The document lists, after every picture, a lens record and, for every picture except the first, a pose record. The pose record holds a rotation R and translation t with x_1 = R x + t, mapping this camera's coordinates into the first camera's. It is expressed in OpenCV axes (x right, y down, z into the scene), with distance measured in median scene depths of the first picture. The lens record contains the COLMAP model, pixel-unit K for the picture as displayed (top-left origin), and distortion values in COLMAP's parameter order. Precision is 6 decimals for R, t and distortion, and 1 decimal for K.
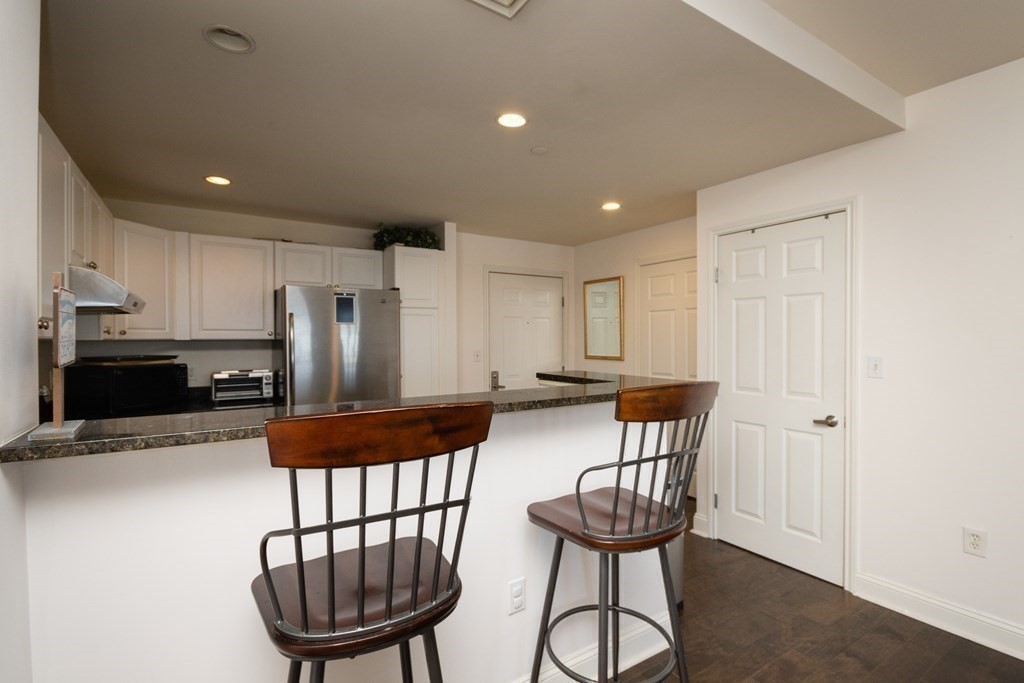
lens RADIAL K [[476.2, 0, 512.4], [0, 476.2, 342.7], [0, 0, 1]] dist [-0.004210, -0.003421]
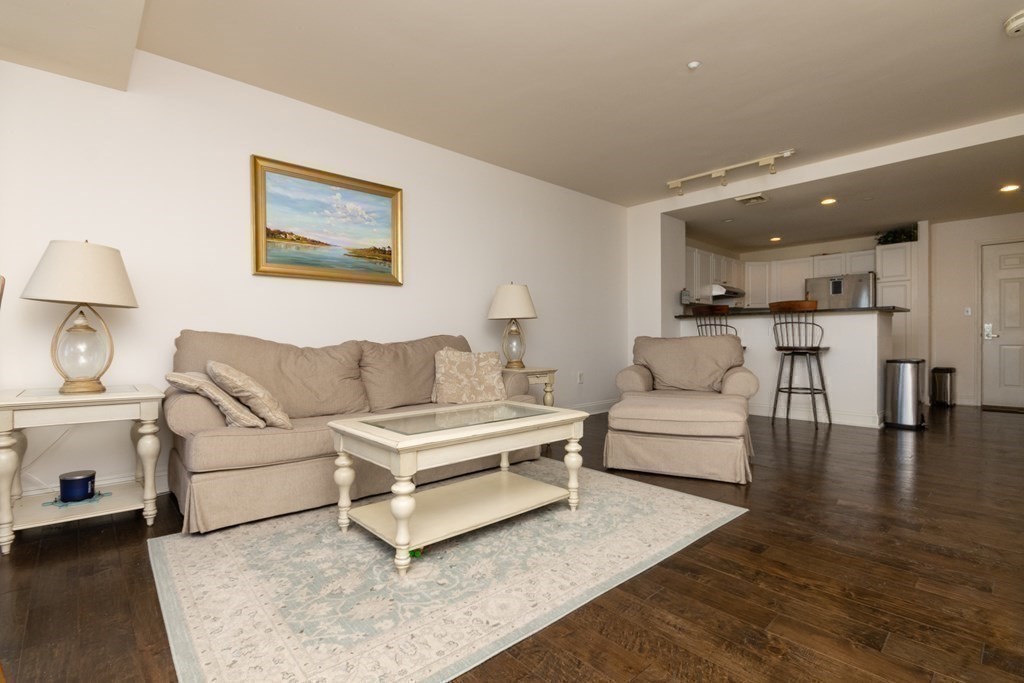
lens RADIAL K [[476.2, 0, 530.8], [0, 476.2, 345.9], [0, 0, 1]] dist [-0.004210, -0.003421]
pose [[0.197370, 0.018124, -0.980162, 1.205818], [-0.001456, 0.999833, 0.018194, 0.124034], [0.980328, -0.002164, 0.197364, -0.545466]]
